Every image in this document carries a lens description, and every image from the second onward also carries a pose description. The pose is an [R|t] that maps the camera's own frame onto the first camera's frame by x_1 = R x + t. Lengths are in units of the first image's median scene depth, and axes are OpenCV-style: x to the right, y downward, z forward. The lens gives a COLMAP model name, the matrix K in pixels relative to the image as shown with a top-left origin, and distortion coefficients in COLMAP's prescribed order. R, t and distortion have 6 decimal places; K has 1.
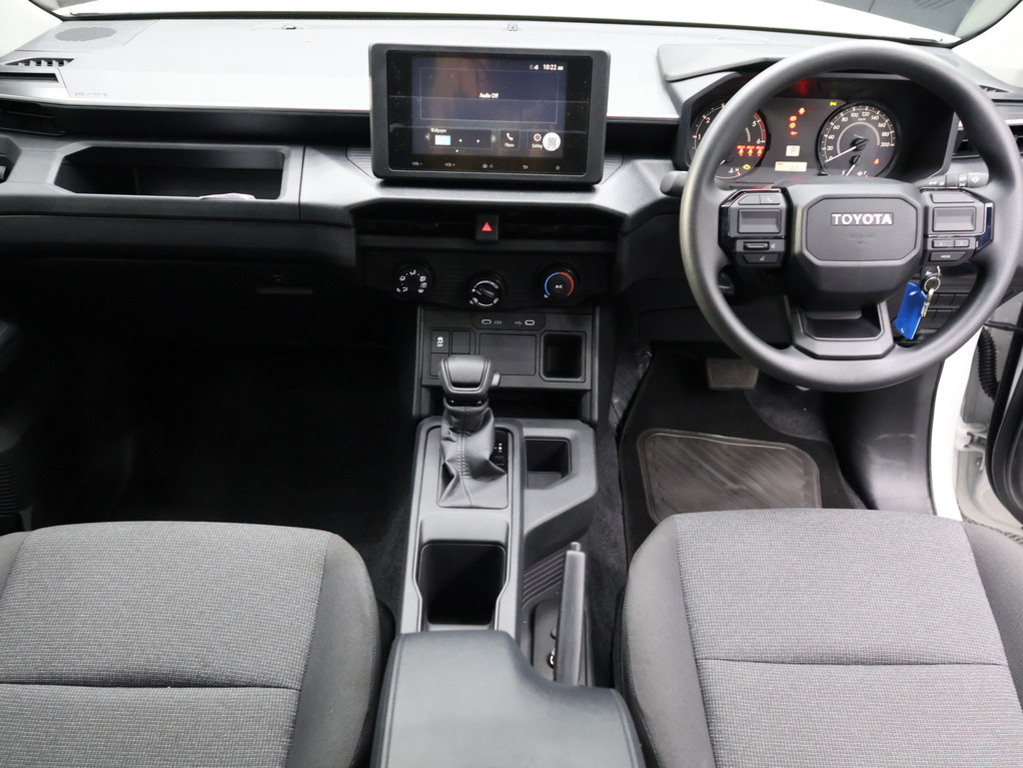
lens RADIAL K [[868.9, 0, 511.5], [0, 868.9, 384.0], [0, 0, 1]] dist [0.002765, 0.000447]
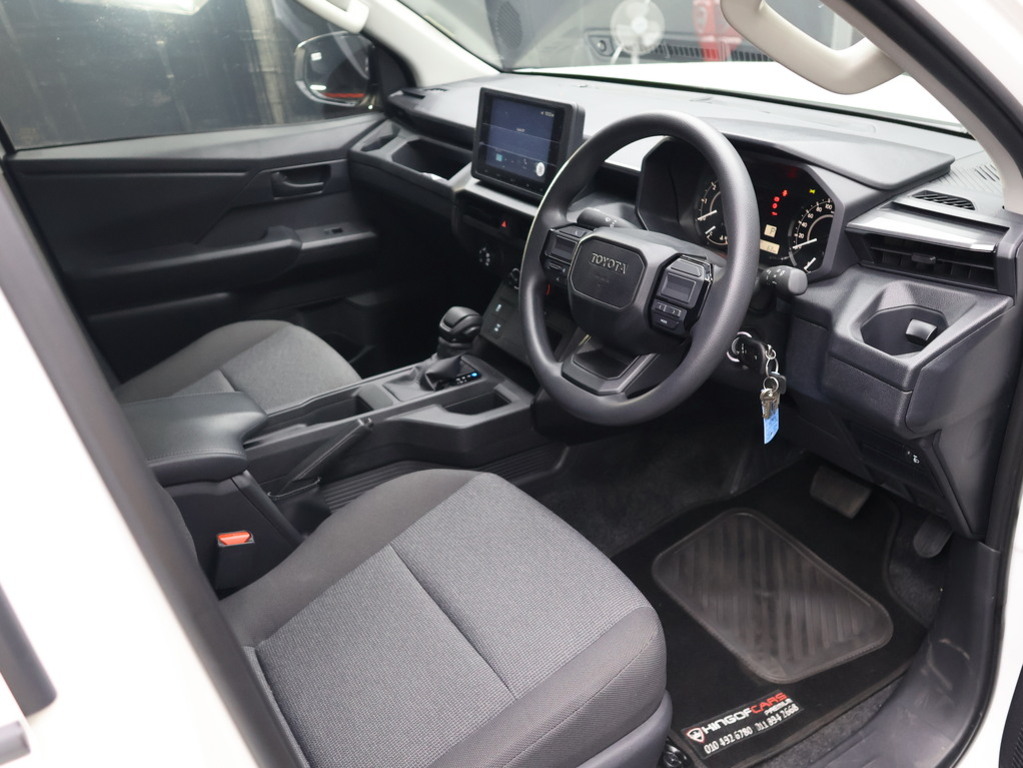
lens RADIAL K [[868.1, 0, 507.4], [0, 868.1, 383.2], [0, 0, 1]] dist [0.006462, -0.007293]
pose [[0.516779, 0.333729, -0.788394, 1.034647], [-0.413479, 0.903662, 0.111493, -0.099394], [0.749650, 0.268367, 0.604983, 0.225496]]
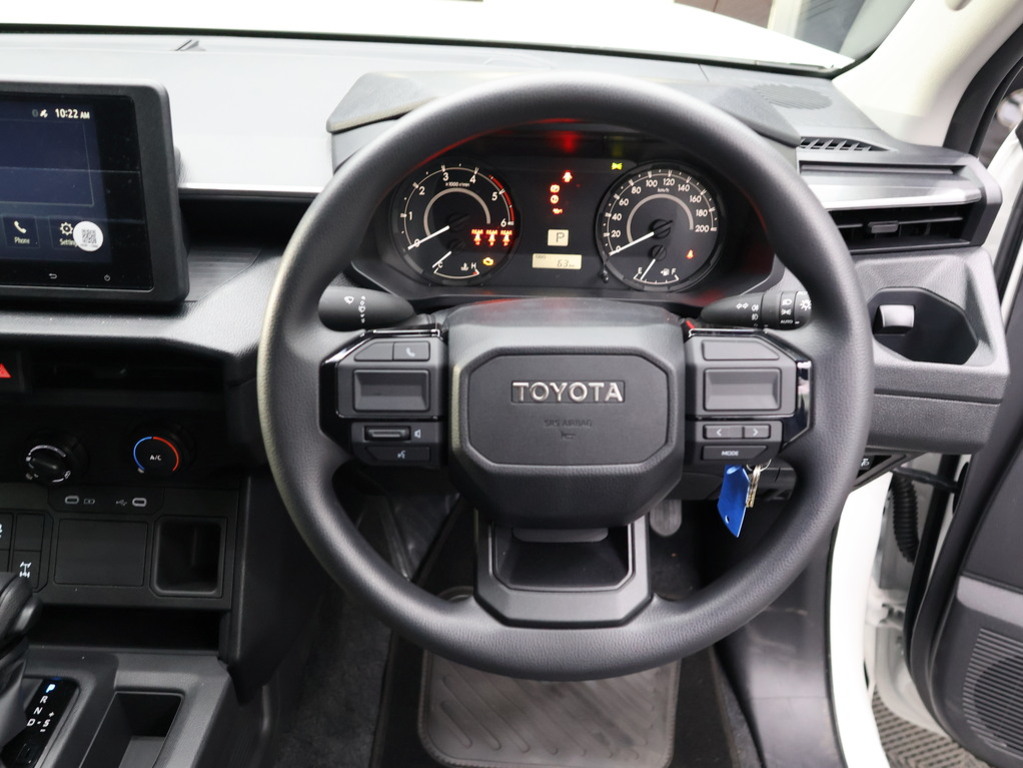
lens RADIAL K [[868.1, 0, 507.4], [0, 868.1, 383.2], [0, 0, 1]] dist [0.006462, -0.007293]
pose [[0.999690, 0.011395, -0.022121, 0.308987], [-0.011827, 0.999739, -0.019532, -0.150697], [0.021892, 0.019787, 0.999565, 0.365665]]
